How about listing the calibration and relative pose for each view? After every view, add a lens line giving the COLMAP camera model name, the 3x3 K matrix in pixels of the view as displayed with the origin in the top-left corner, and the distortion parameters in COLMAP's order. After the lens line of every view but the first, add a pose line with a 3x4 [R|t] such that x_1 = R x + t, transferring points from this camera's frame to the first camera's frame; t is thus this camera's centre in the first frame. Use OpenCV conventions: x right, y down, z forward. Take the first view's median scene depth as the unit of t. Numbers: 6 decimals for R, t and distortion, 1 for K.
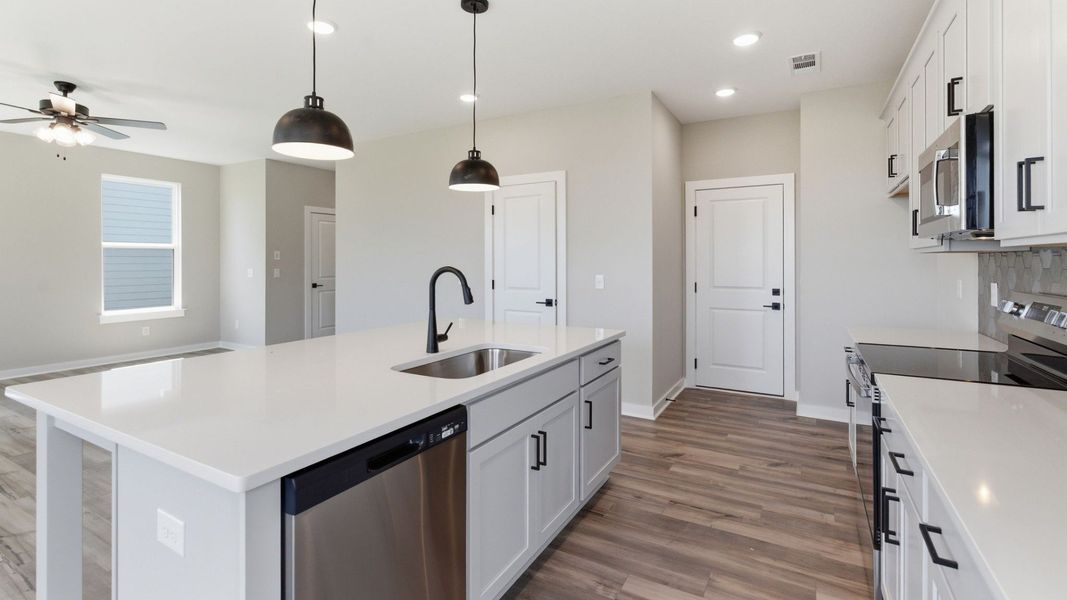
lens RADIAL K [[482.5, 0, 534.1], [0, 482.5, 259.5], [0, 0, 1]] dist [0.000977, 0.000144]
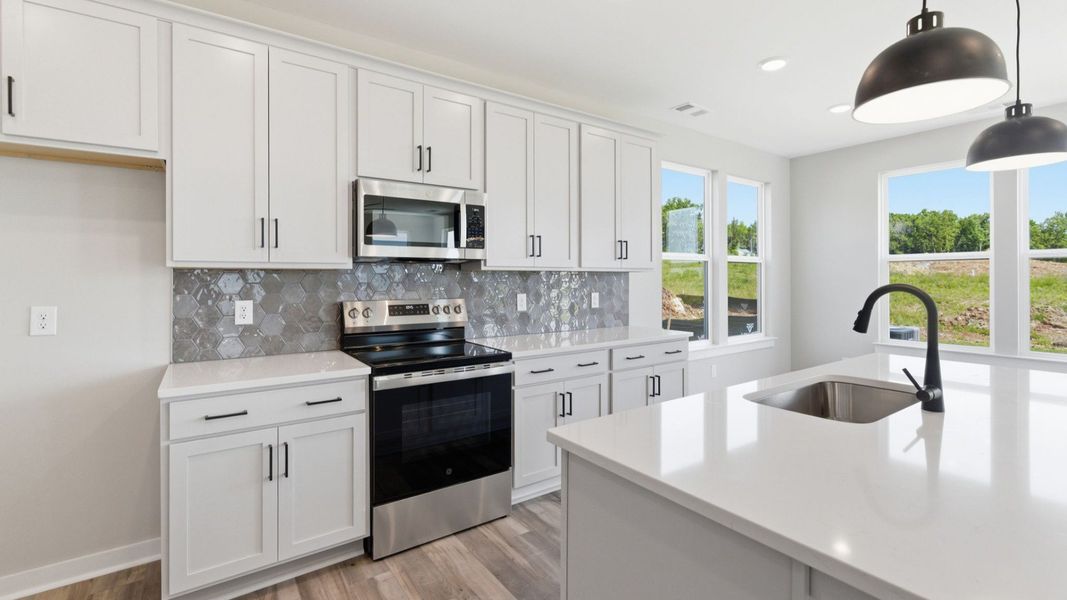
lens RADIAL K [[470.2, 0, 536.5], [0, 470.2, 275.5], [0, 0, 1]] dist [0.002521, 0.000573]
pose [[-0.905249, 0.002829, 0.424871, 0.006894], [-0.001020, 0.999960, -0.008832, 0.005262], [-0.424879, -0.008429, -0.905211, 1.308275]]
